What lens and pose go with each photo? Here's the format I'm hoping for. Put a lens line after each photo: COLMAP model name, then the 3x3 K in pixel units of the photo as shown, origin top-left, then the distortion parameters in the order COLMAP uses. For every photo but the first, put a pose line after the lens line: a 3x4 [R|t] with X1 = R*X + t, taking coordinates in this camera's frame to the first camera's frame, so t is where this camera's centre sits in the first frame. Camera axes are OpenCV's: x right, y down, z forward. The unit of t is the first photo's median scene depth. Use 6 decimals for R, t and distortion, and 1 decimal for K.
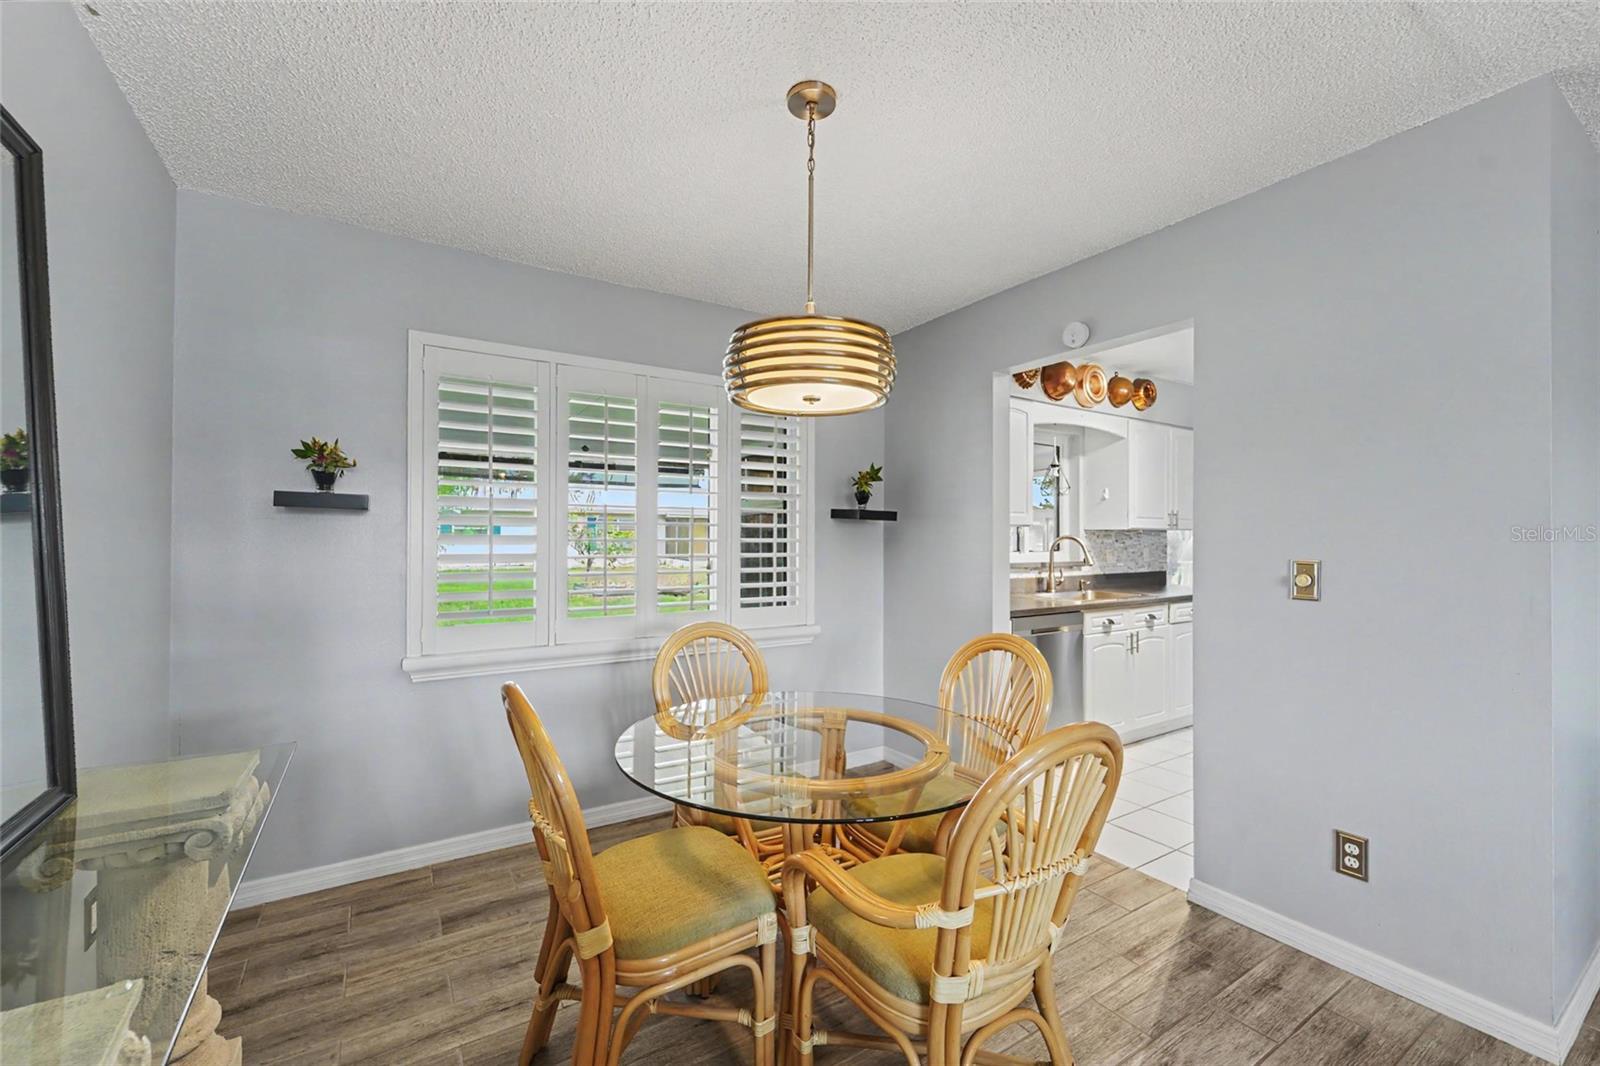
lens RADIAL K [[650.8, 0, 798.8], [0, 650.8, 530.1], [0, 0, 1]] dist [-0.002468, -0.000539]
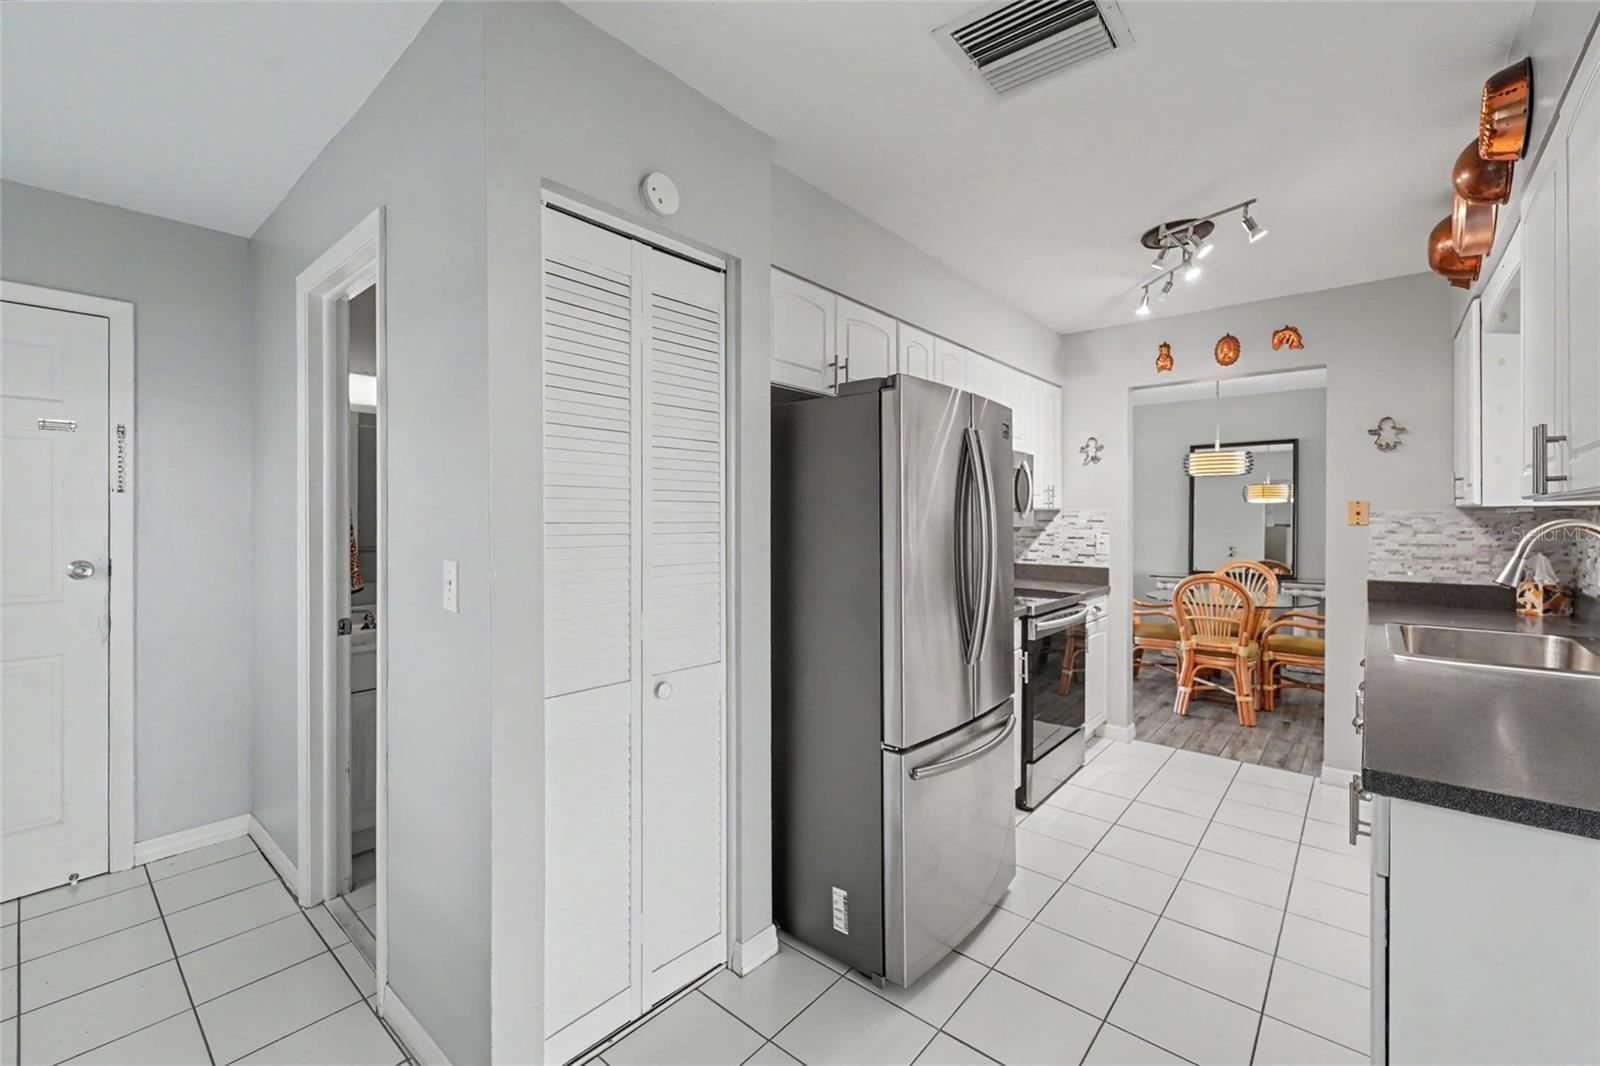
lens RADIAL K [[650.8, 0, 799.5], [0, 650.8, 521.2], [0, 0, 1]] dist [0.001819, -0.000319]
pose [[-0.955638, -0.004270, -0.294514, 1.019056], [-0.003126, 0.999986, -0.004355, 0.012530], [0.294529, -0.003241, -0.955637, 1.245602]]
